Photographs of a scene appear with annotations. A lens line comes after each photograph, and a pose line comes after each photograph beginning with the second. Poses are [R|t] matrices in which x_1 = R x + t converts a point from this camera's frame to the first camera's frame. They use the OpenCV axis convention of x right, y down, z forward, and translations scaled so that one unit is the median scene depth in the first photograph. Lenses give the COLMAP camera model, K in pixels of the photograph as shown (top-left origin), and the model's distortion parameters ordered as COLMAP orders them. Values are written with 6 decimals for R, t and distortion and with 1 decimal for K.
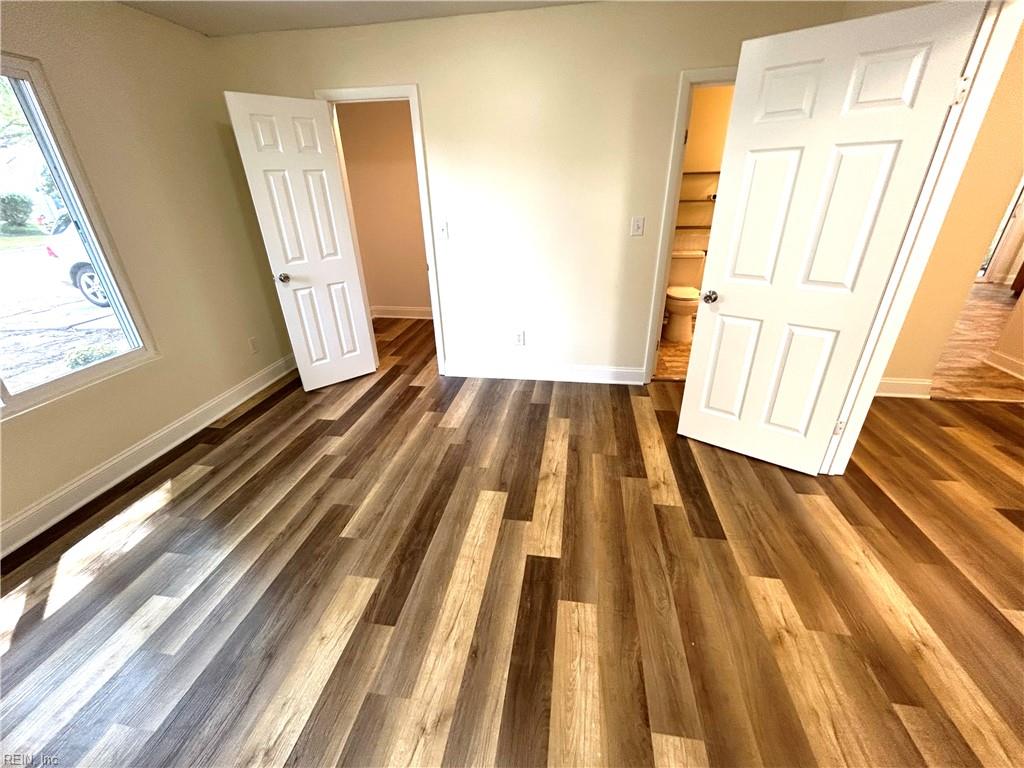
lens RADIAL K [[414.9, 0, 507.8], [0, 414.9, 384.7], [0, 0, 1]] dist [-0.005382, 0.002176]
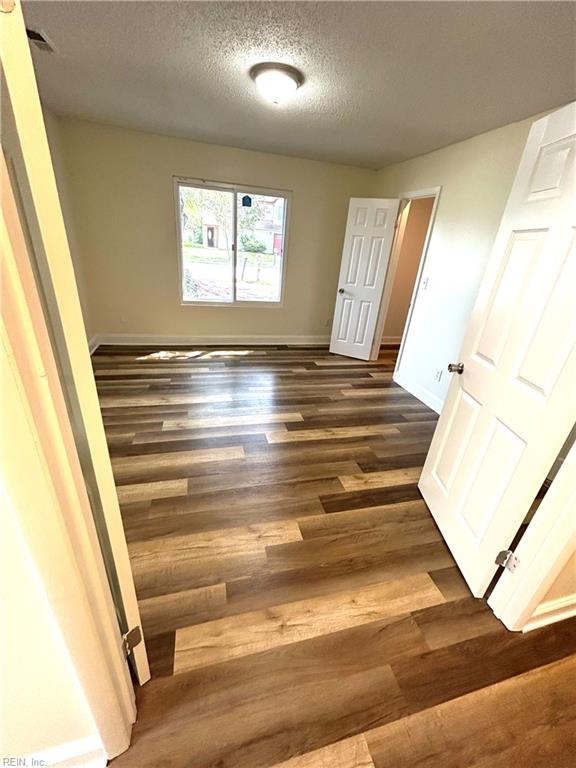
lens RADIAL K [[311.2, 0, 287.4], [0, 311.2, 385.4], [0, 0, 1]] dist [-0.005382, 0.002176]
pose [[0.393783, 0.434433, -0.810063, 0.811211], [-0.474522, 0.850836, 0.225628, -0.103291], [0.787251, 0.295544, 0.541193, 0.175295]]
